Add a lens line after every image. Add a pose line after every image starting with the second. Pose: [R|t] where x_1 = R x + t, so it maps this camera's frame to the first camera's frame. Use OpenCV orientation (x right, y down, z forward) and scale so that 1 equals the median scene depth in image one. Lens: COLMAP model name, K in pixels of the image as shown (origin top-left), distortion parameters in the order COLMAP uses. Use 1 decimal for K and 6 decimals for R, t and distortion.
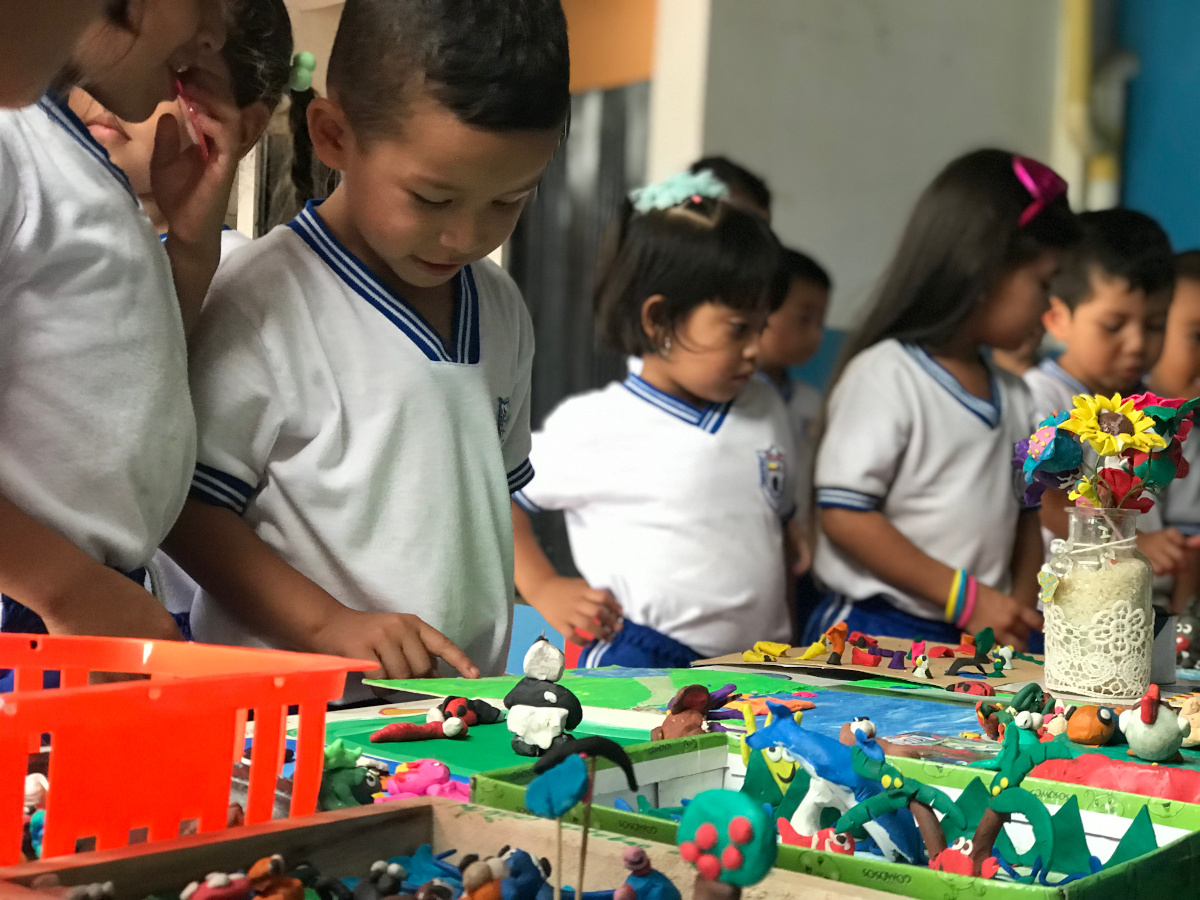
lens RADIAL K [[1982.3, 0, 600.0], [0, 1982.3, 450.0], [0, 0, 1]] dist [0.022451, 0.179606]
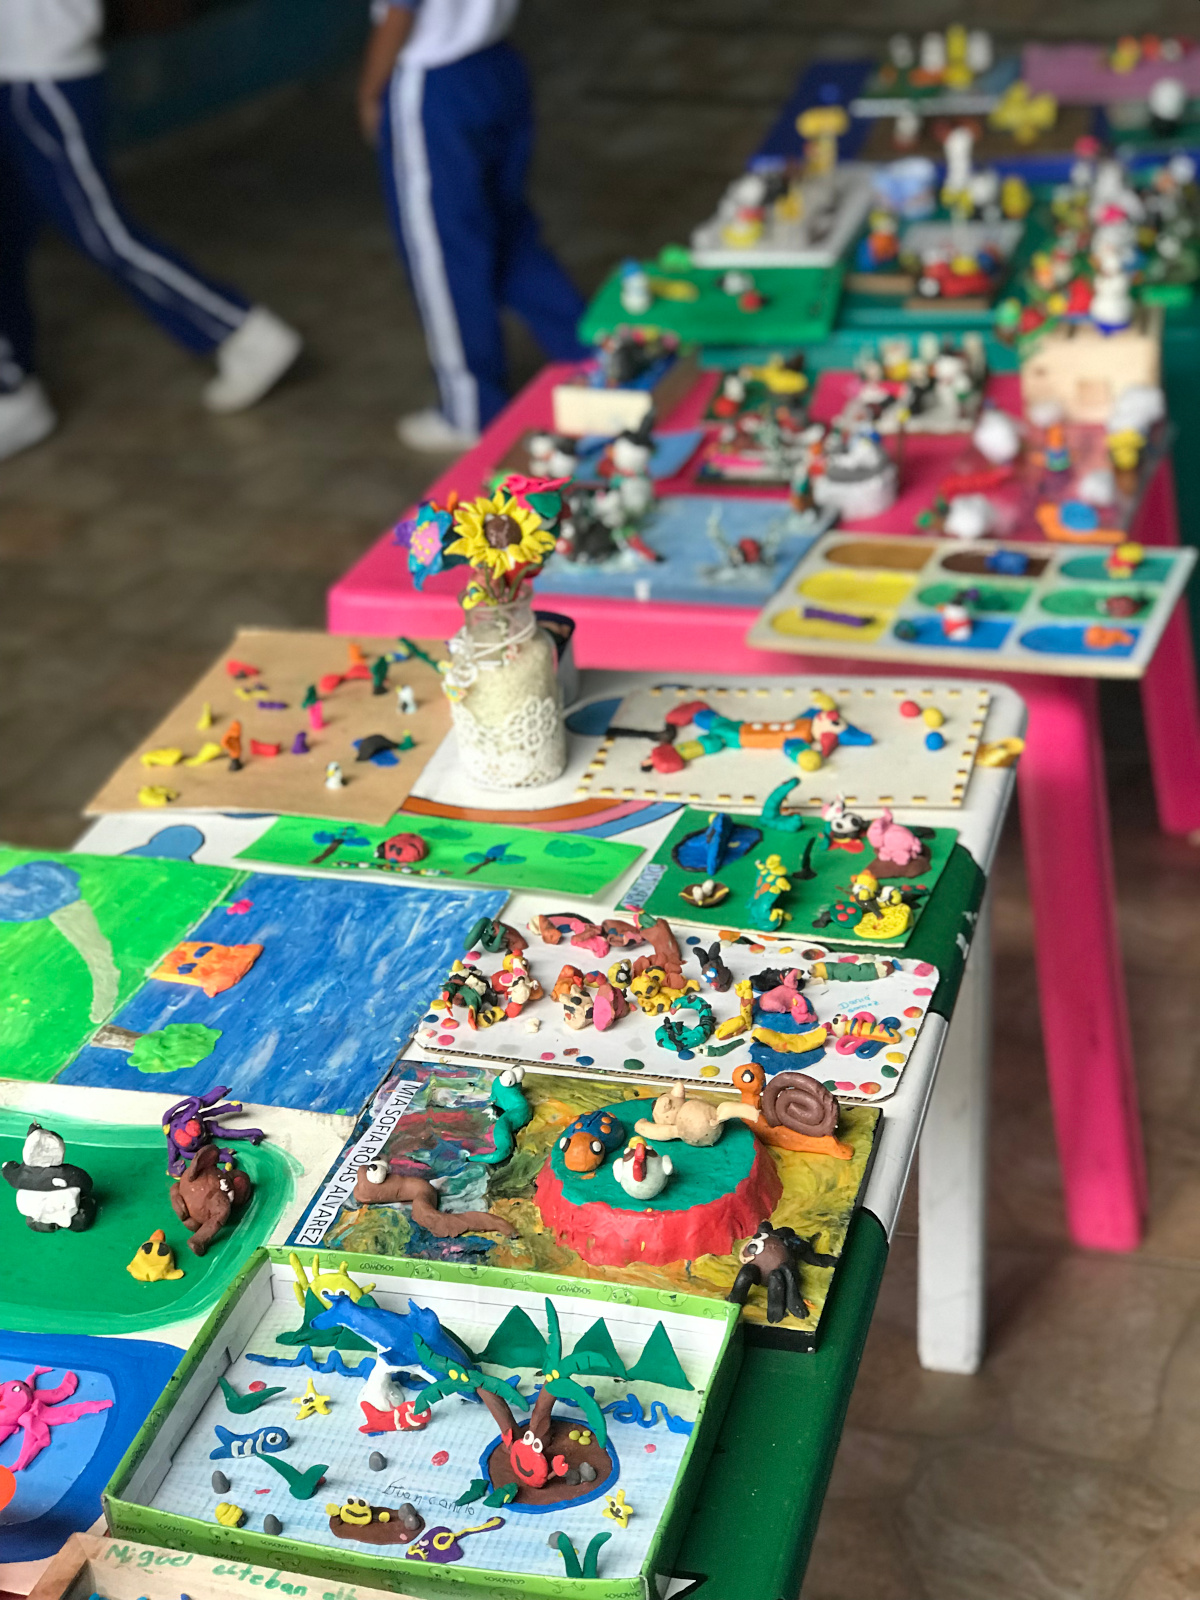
lens RADIAL K [[2643.1, 0, 600.0], [0, 2643.1, 800.0], [0, 0, 1]] dist [0.022451, 0.179606]
pose [[0.931531, -0.251419, 0.262753, -0.053841], [0.110603, 0.884161, 0.453902, -0.455796], [-0.346435, -0.393762, 0.851431, -0.117075]]
